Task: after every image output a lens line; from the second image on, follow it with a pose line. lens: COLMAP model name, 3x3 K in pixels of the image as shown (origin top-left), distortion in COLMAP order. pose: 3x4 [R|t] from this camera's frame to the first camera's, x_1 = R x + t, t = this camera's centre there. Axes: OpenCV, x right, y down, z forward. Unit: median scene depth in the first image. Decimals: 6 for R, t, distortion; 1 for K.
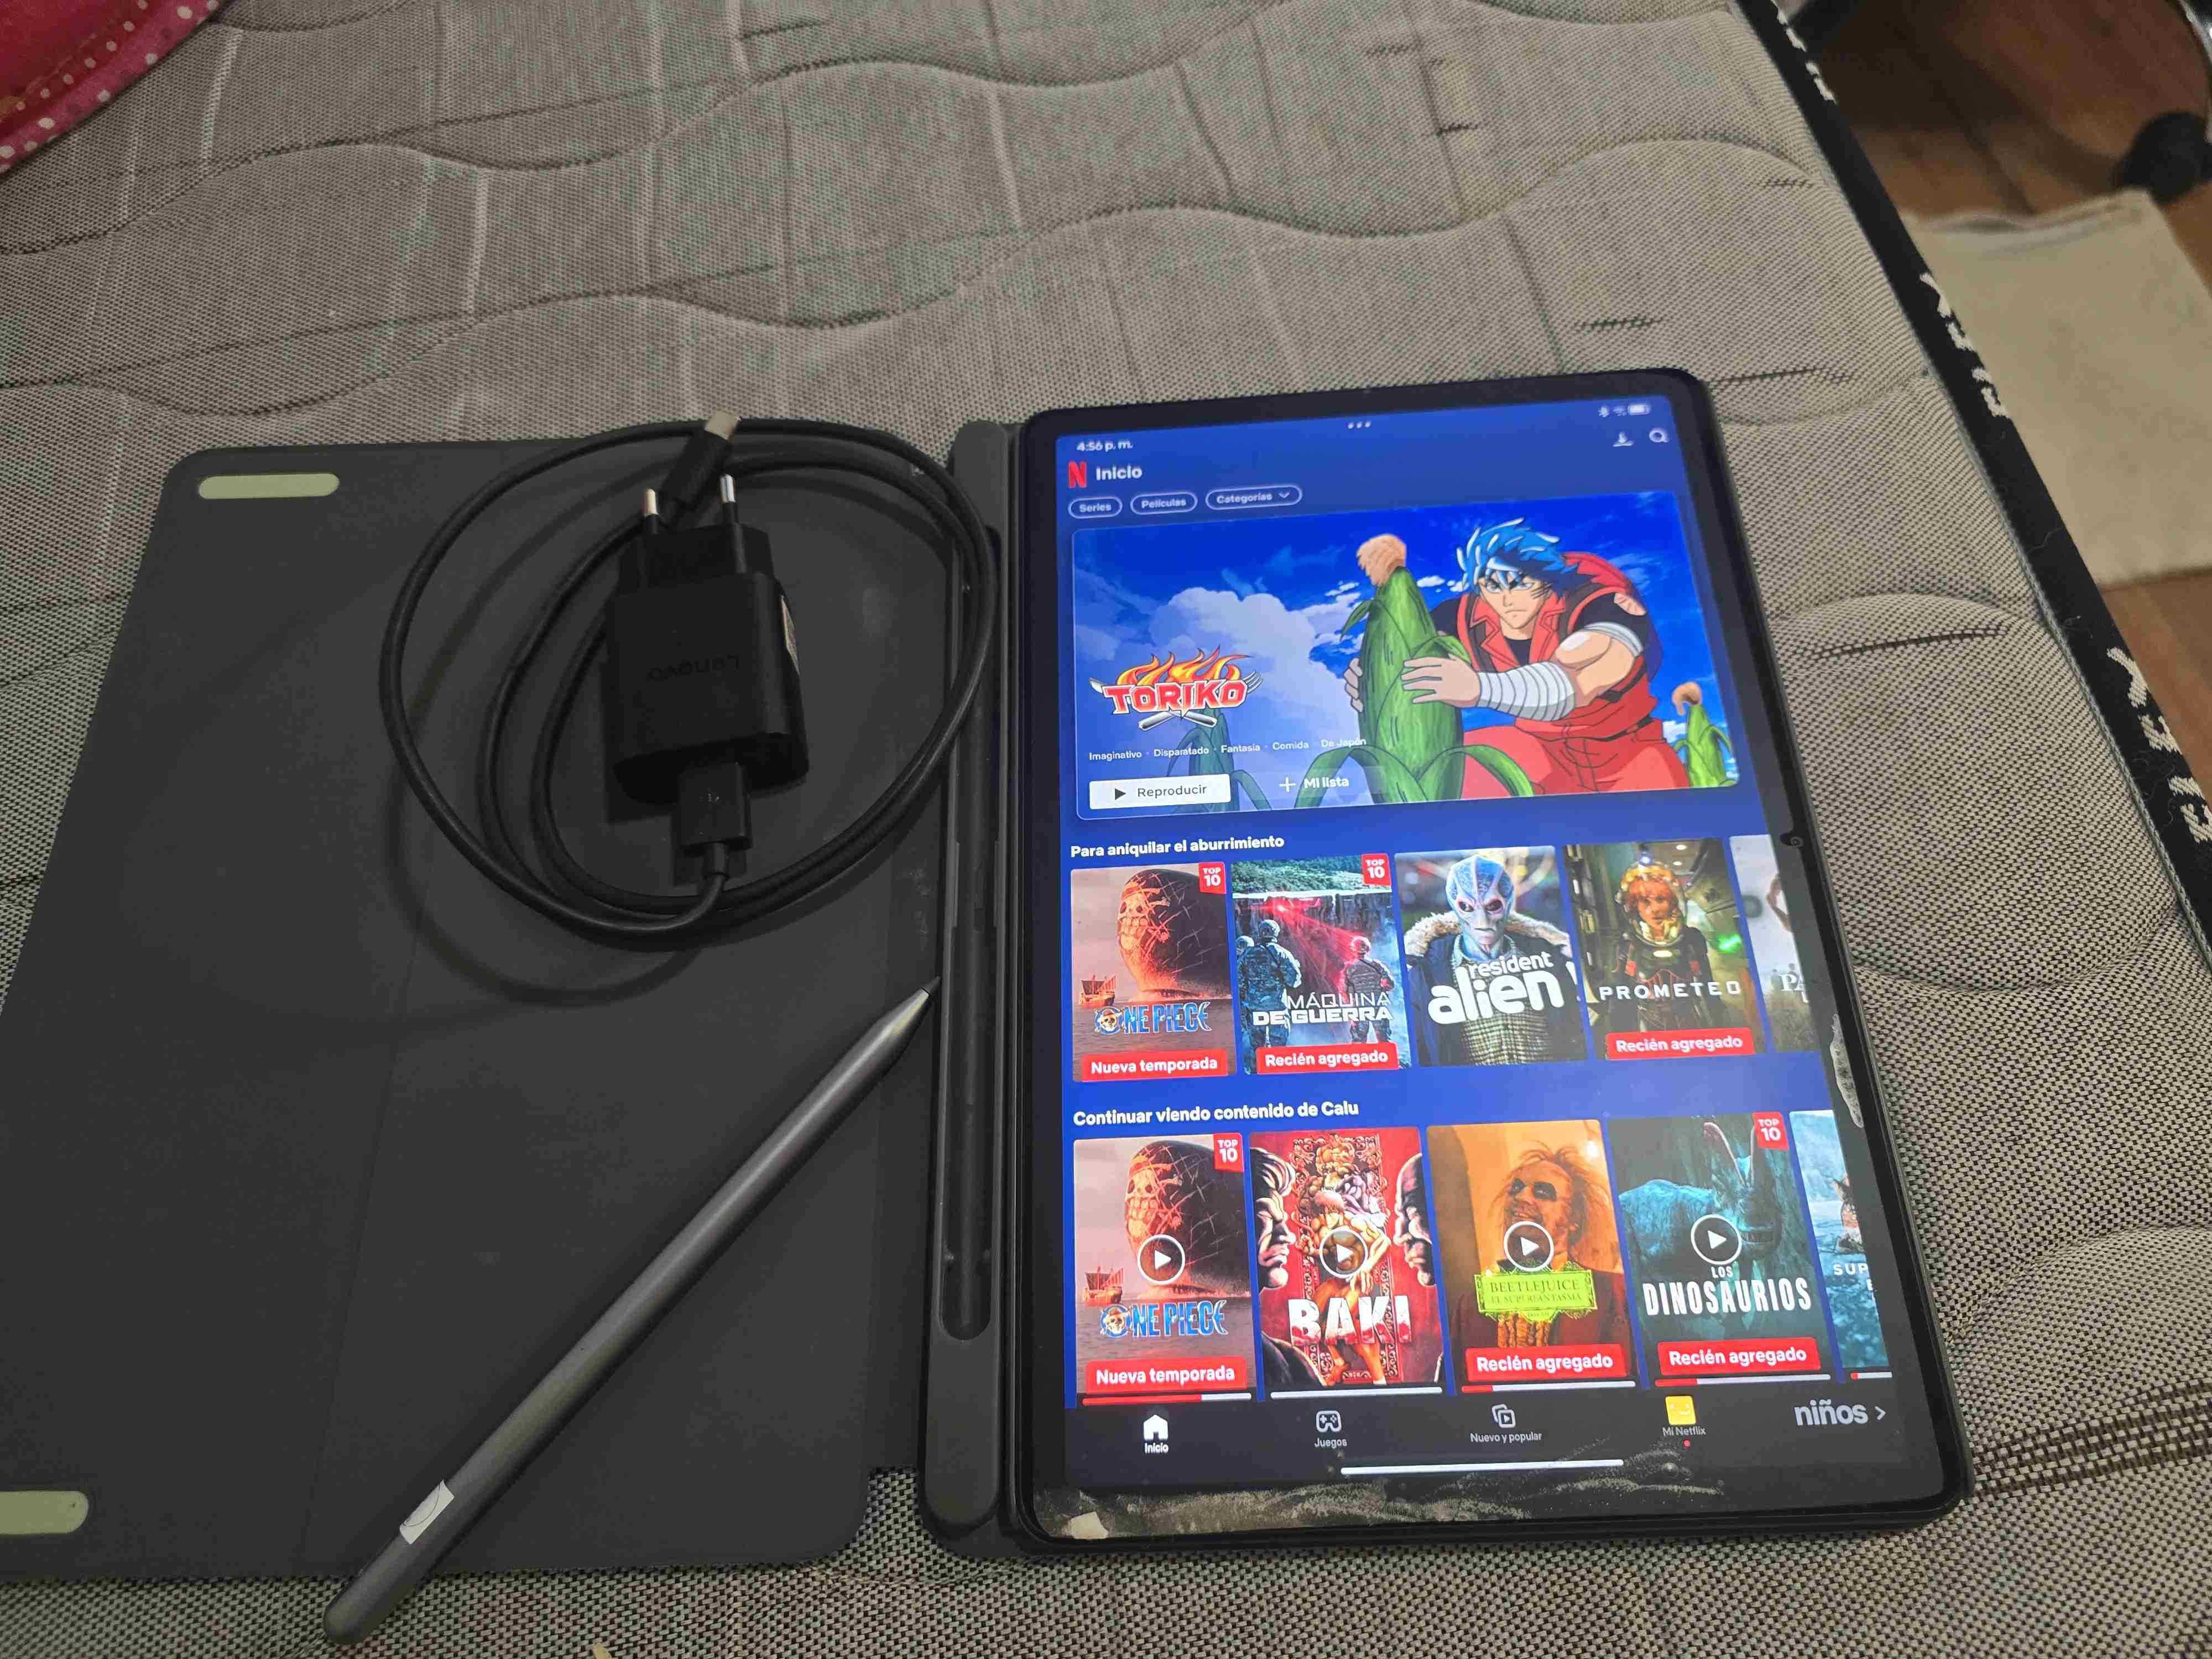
lens RADIAL K [[1484.7, 0, 1120.2], [0, 1484.7, 785.1], [0, 0, 1]] dist [0.027609, -0.034922]
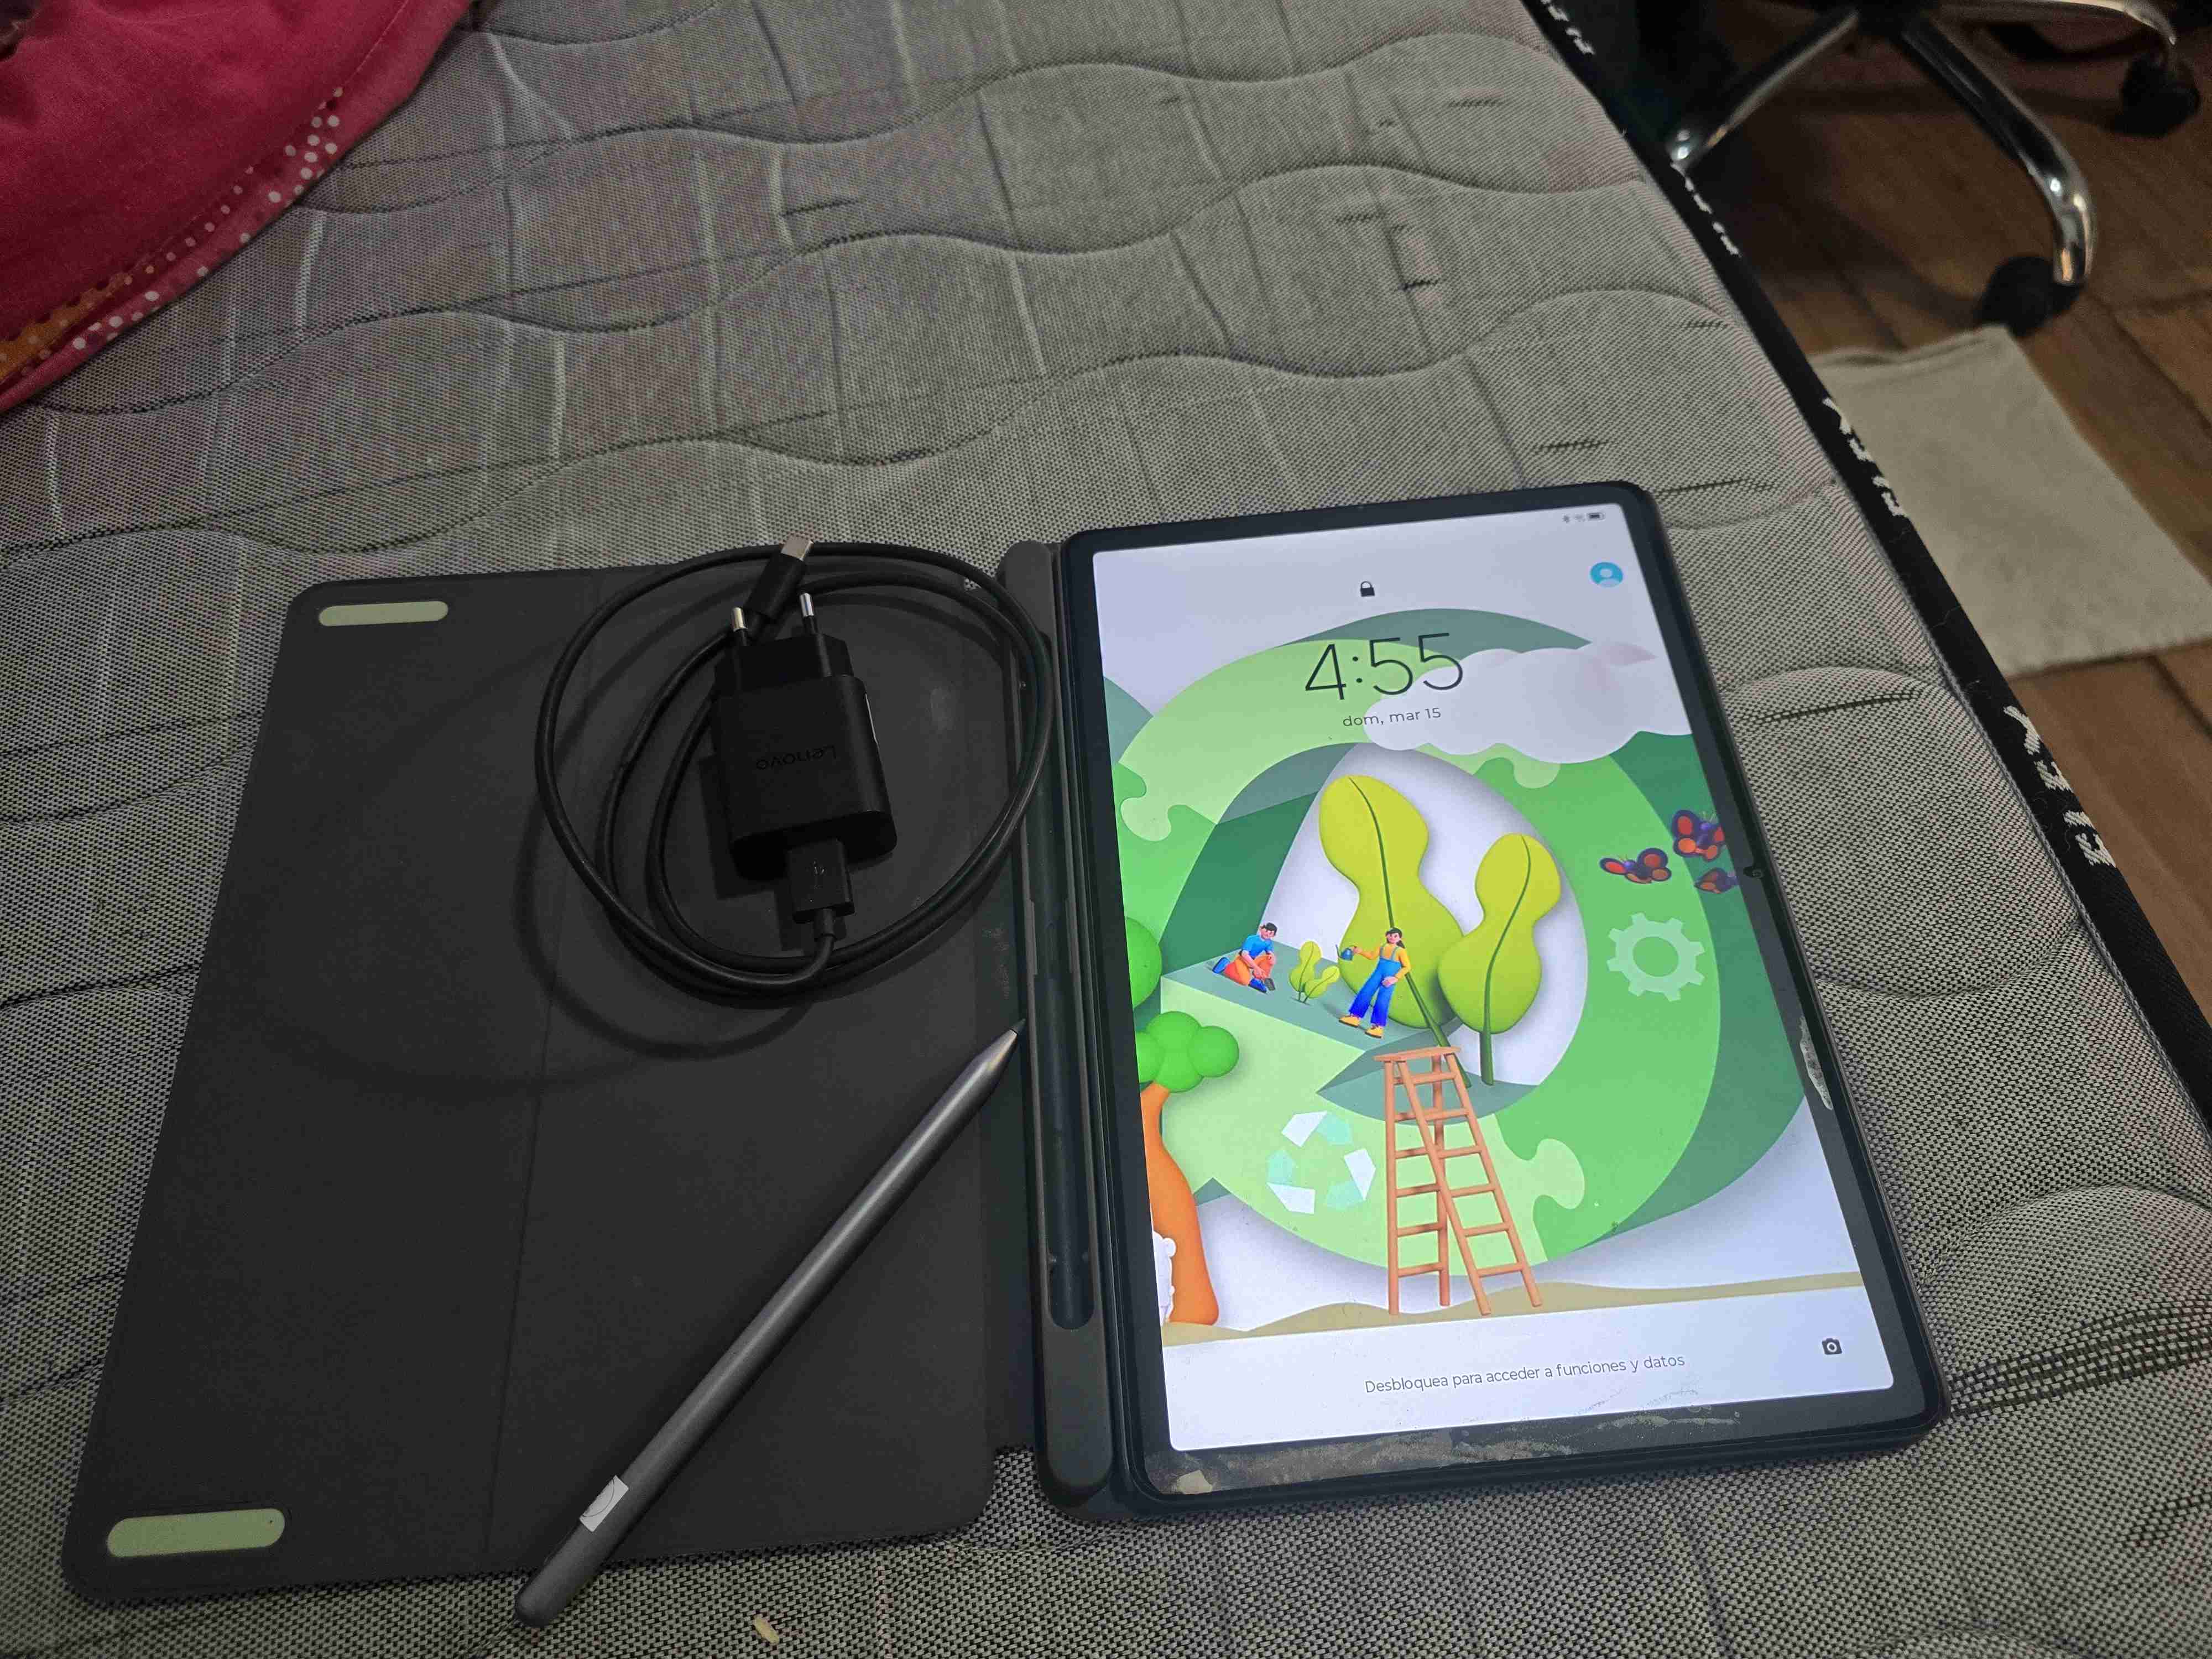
lens RADIAL K [[1485.4, 0, 1106.0], [0, 1485.4, 829.5], [0, 0, 1]] dist [0.040196, -0.049158]
pose [[0.998406, -0.032236, 0.046325, -0.087702], [0.035212, 0.997267, -0.064944, 0.049179], [-0.044105, 0.066472, 0.996813, -0.117667]]
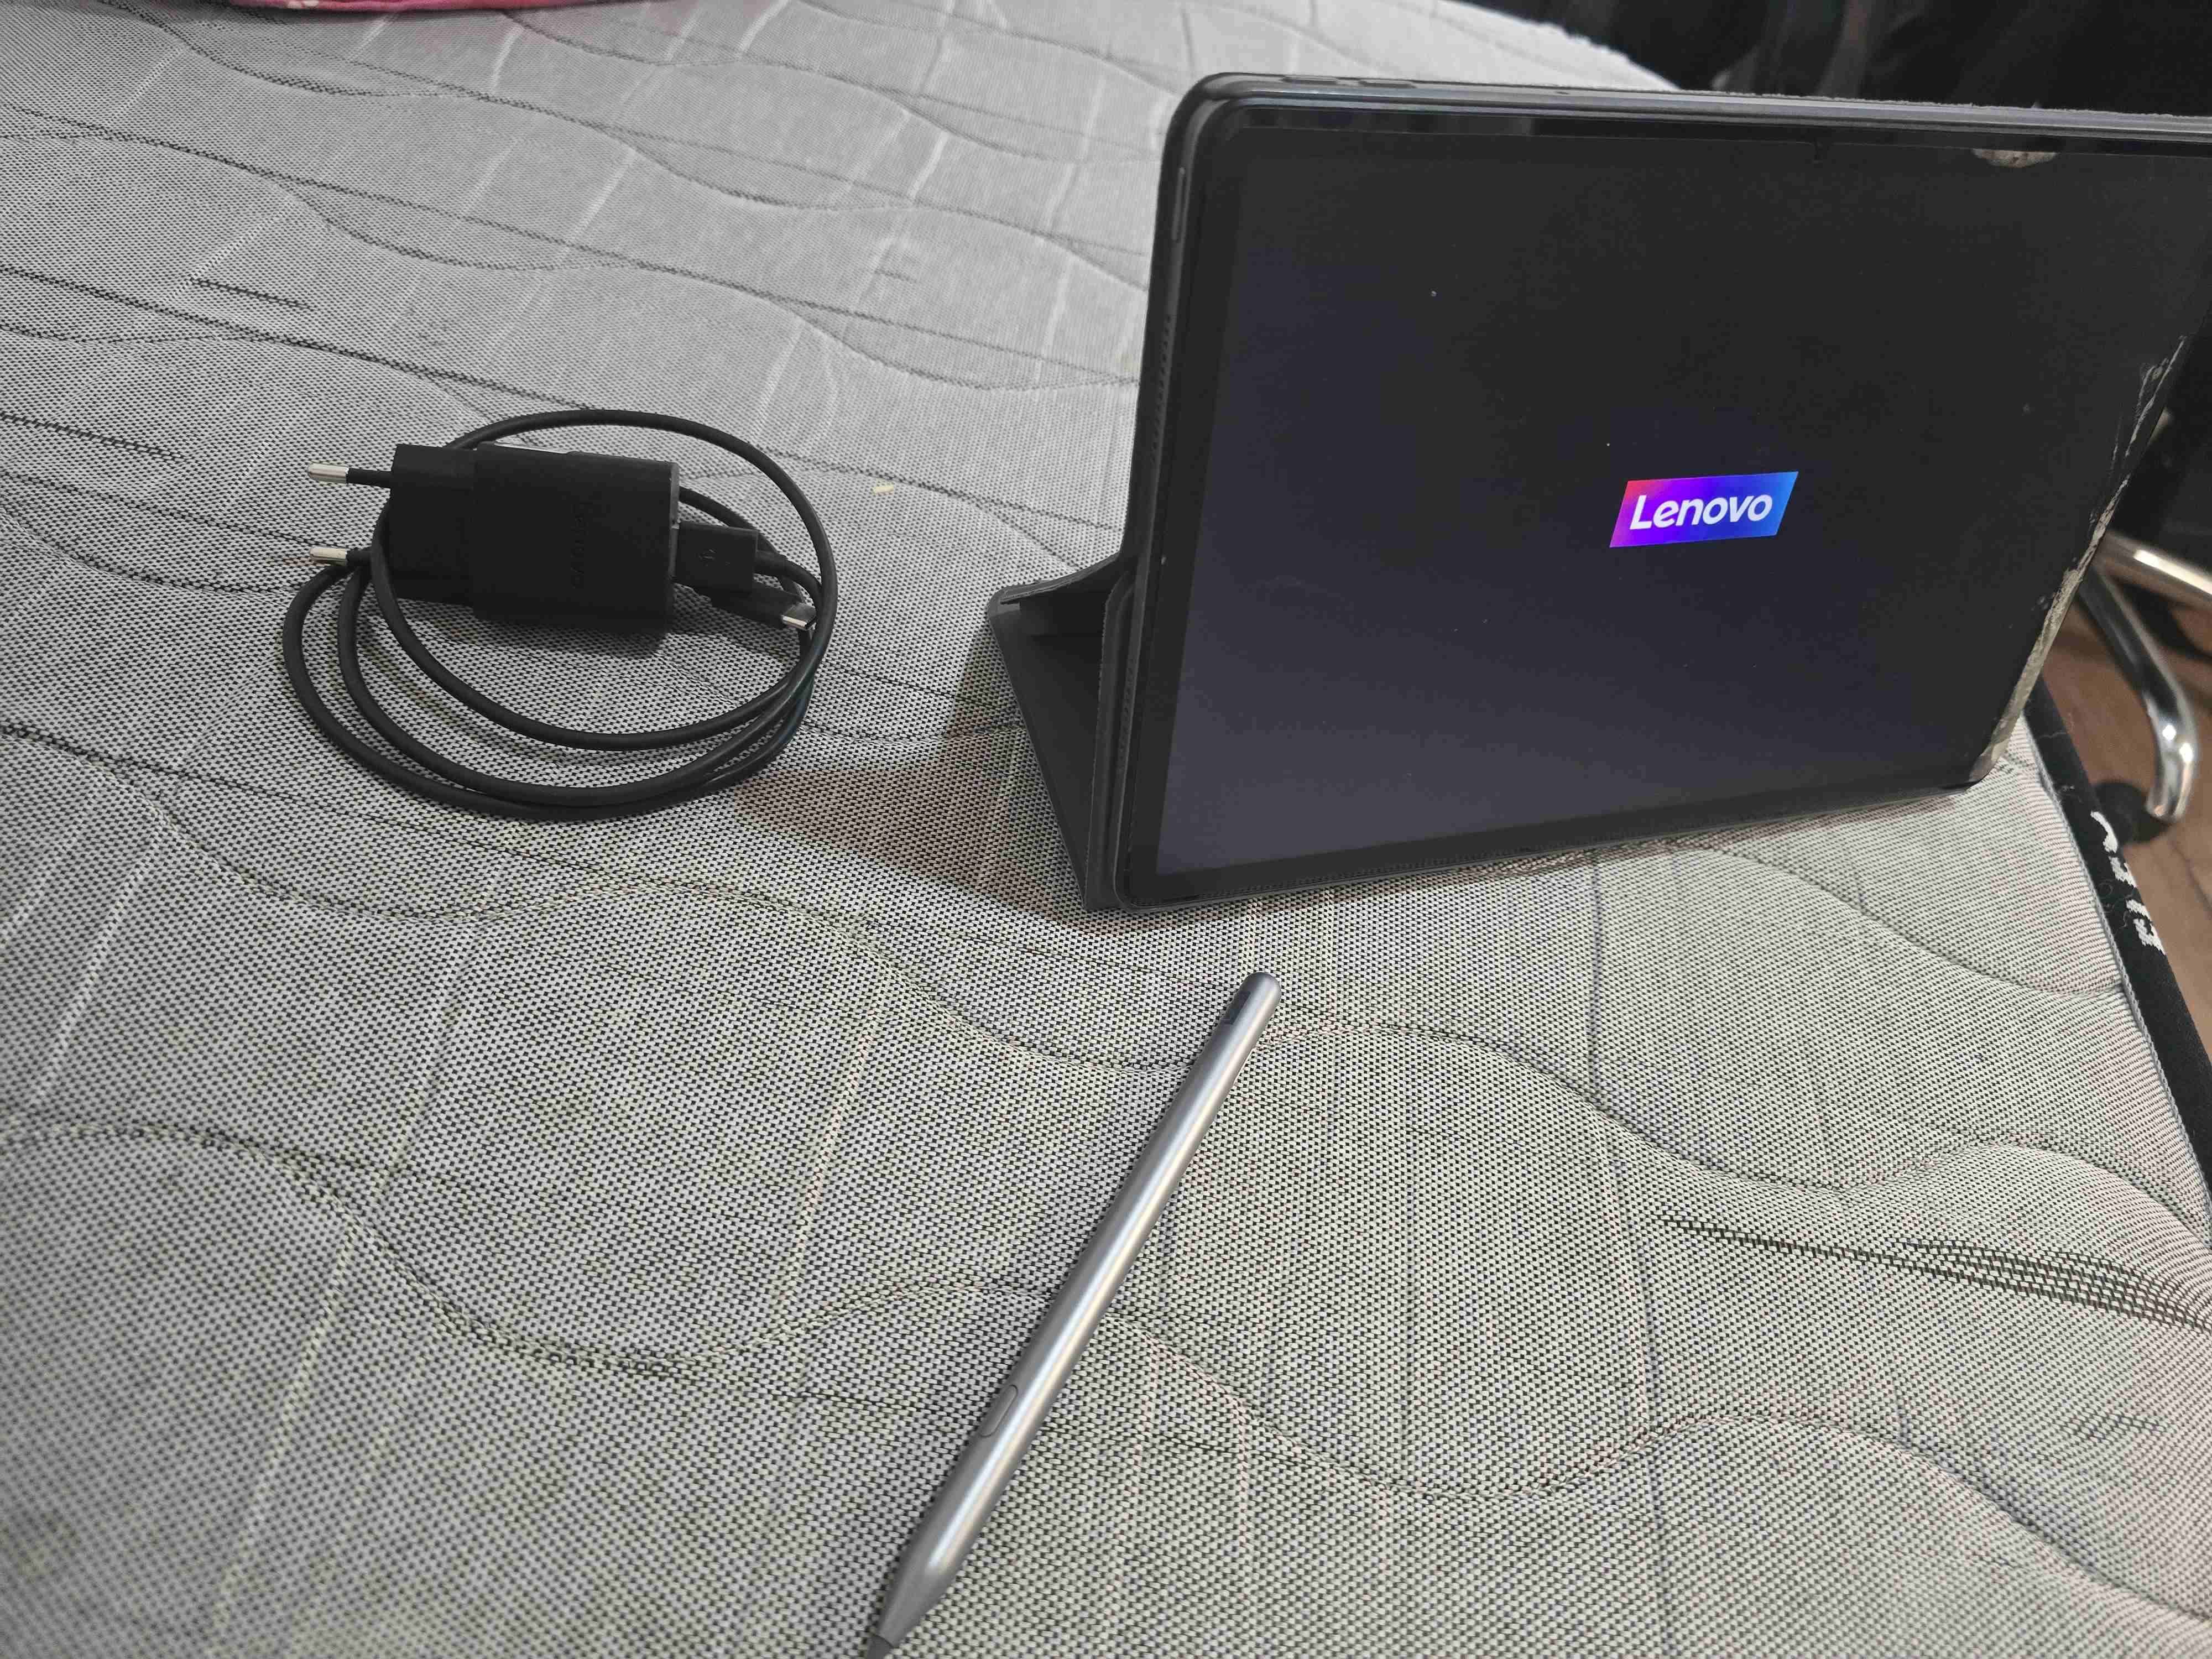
lens RADIAL K [[1485.4, 0, 1106.0], [0, 1485.4, 829.5], [0, 0, 1]] dist [0.040196, -0.049158]
pose [[0.938592, 0.344942, 0.007745, -0.106034], [-0.329441, 0.902635, -0.276982, 0.478306], [-0.102534, 0.257421, 0.960844, -0.107524]]
